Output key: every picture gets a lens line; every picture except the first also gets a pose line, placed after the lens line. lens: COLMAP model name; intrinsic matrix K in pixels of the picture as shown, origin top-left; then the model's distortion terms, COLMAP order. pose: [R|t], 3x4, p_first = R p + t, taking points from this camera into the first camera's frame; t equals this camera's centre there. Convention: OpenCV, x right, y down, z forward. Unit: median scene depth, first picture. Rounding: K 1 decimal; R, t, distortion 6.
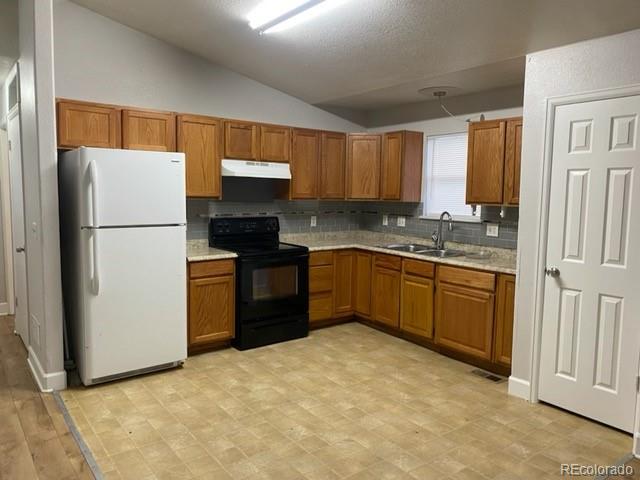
lens RADIAL K [[483.3, 0, 320.8], [0, 483.3, 233.9], [0, 0, 1]] dist [0.026176, -0.007830]
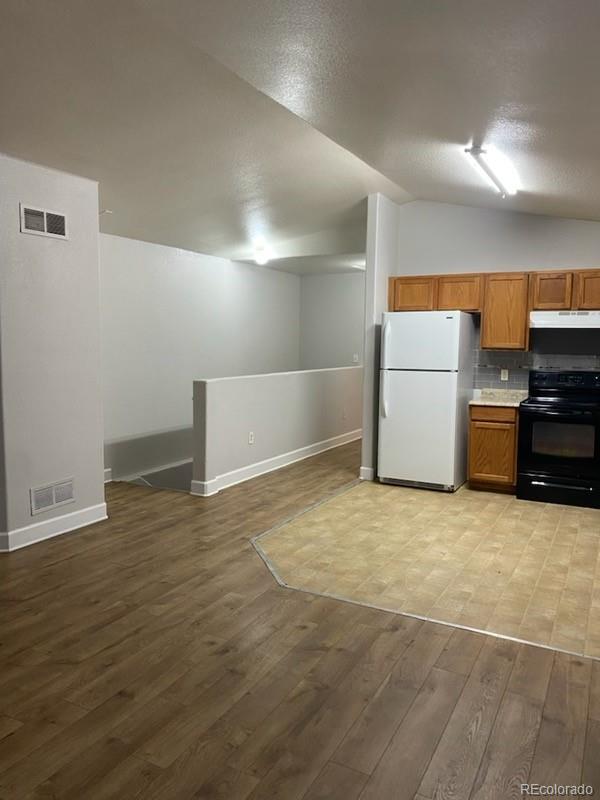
lens RADIAL K [[604.2, 0, 300.7], [0, 604.2, 402.6], [0, 0, 1]] dist [0.026176, -0.007830]
pose [[0.413283, 0.078219, -0.907237, 0.837477], [-0.079490, 0.995600, 0.049626, 0.012515], [0.907126, 0.051607, 0.417682, 0.040847]]
